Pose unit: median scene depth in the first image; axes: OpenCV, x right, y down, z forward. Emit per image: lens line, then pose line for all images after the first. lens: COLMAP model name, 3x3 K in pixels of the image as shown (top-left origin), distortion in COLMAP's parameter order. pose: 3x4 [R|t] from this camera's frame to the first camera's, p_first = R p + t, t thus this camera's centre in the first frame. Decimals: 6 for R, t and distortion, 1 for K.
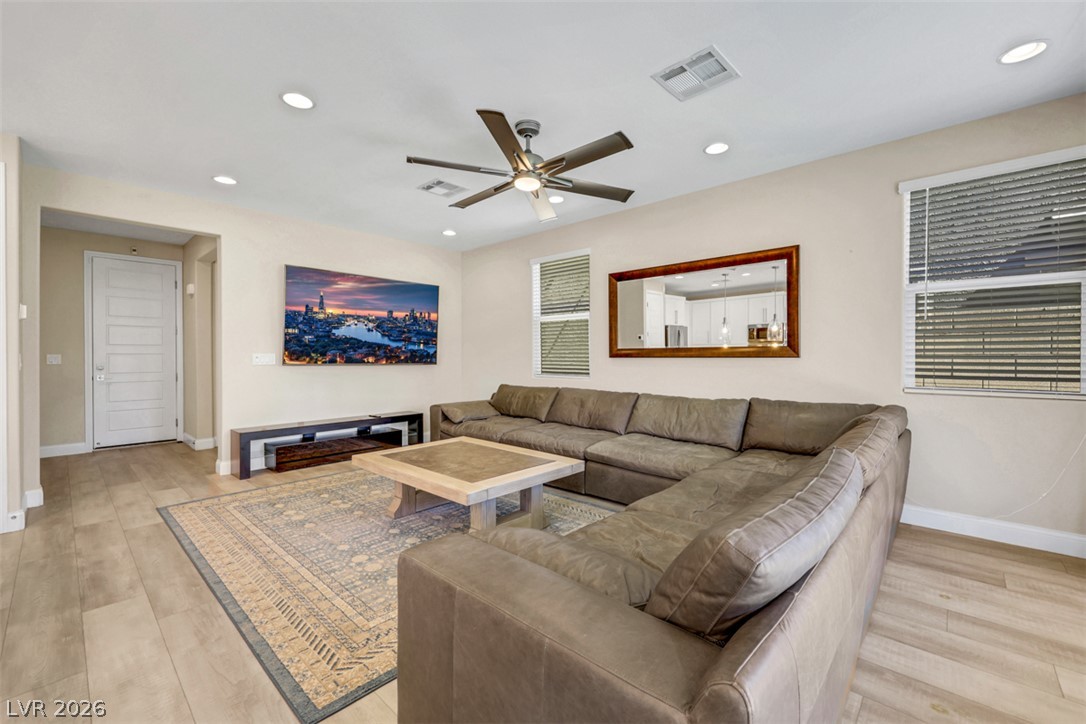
lens RADIAL K [[449.5, 0, 546.2], [0, 449.5, 358.2], [0, 0, 1]] dist [0.002417, -0.000756]
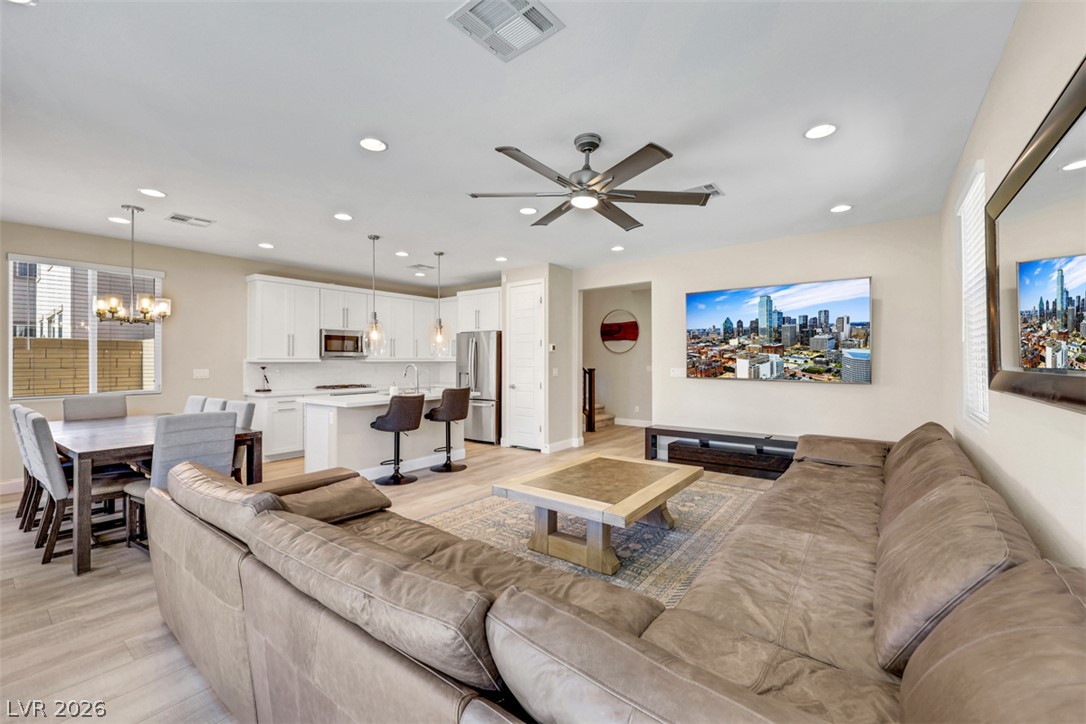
lens RADIAL K [[449.5, 0, 545.9], [0, 449.5, 358.5], [0, 0, 1]] dist [0.002417, -0.000756]
pose [[0.099615, 0.004064, -0.995018, 0.832957], [-0.006813, 0.999971, 0.003402, -0.056587], [0.995003, 0.006440, 0.099640, 0.739015]]
